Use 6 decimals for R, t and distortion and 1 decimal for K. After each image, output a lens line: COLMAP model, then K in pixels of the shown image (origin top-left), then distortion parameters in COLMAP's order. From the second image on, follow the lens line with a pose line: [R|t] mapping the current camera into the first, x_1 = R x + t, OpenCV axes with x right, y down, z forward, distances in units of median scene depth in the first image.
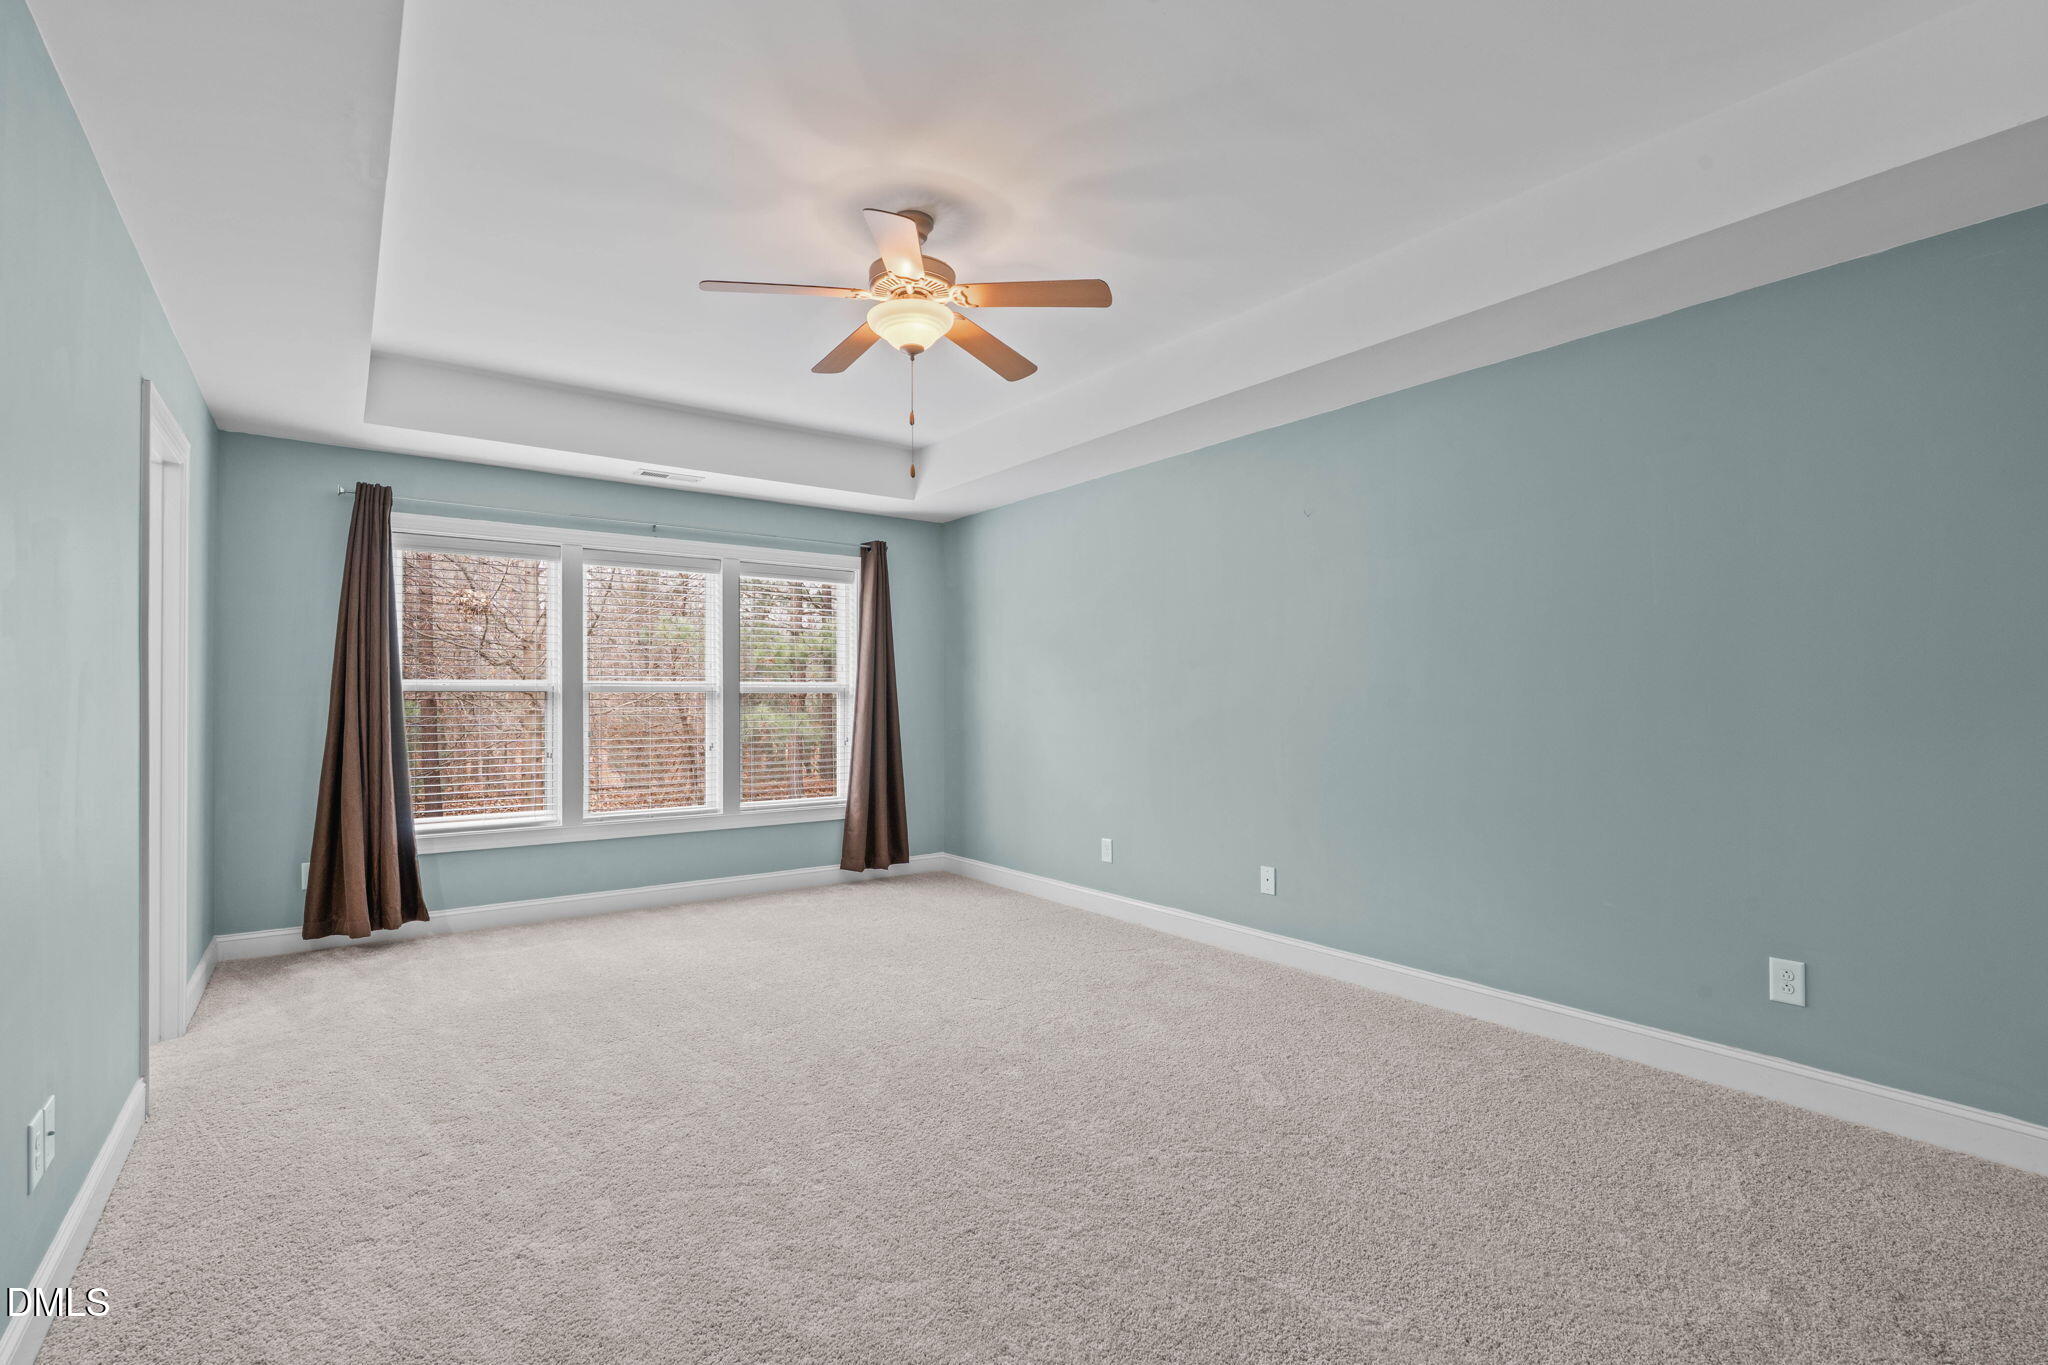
lens RADIAL K [[918.9, 0, 1049.3], [0, 918.9, 691.4], [0, 0, 1]] dist [0.003390, 0.002156]
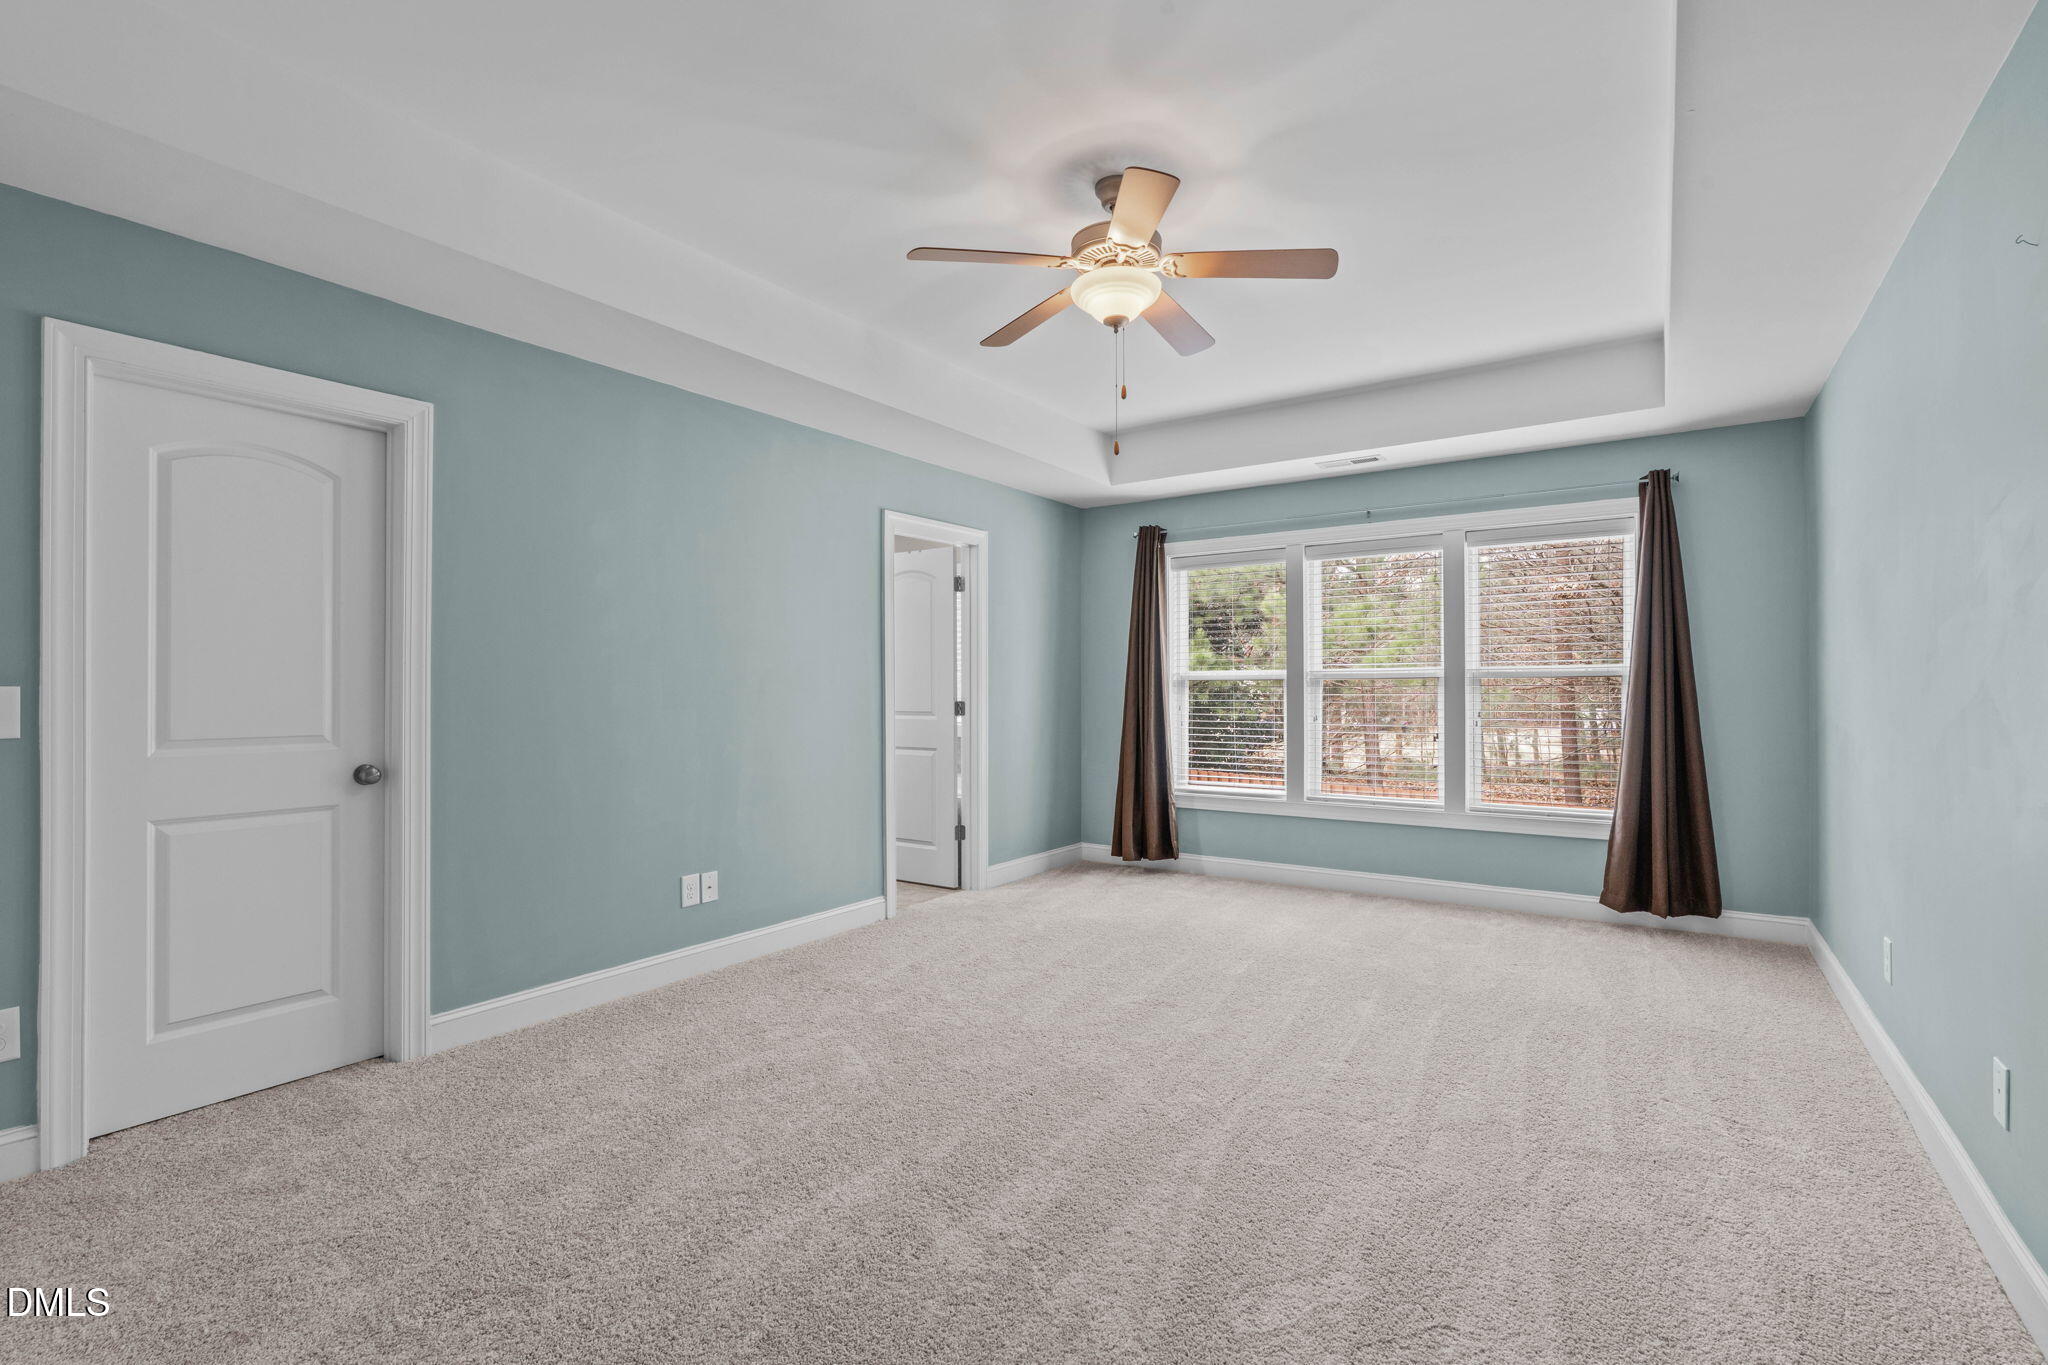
lens RADIAL K [[918.9, 0, 1011.2], [0, 918.9, 686.3], [0, 0, 1]] dist [0.003390, 0.002156]
pose [[0.330830, -0.001805, -0.943689, 0.377681], [0.012261, 0.999922, 0.002386, 0.001709], [0.943611, -0.012360, 0.330827, 0.302196]]
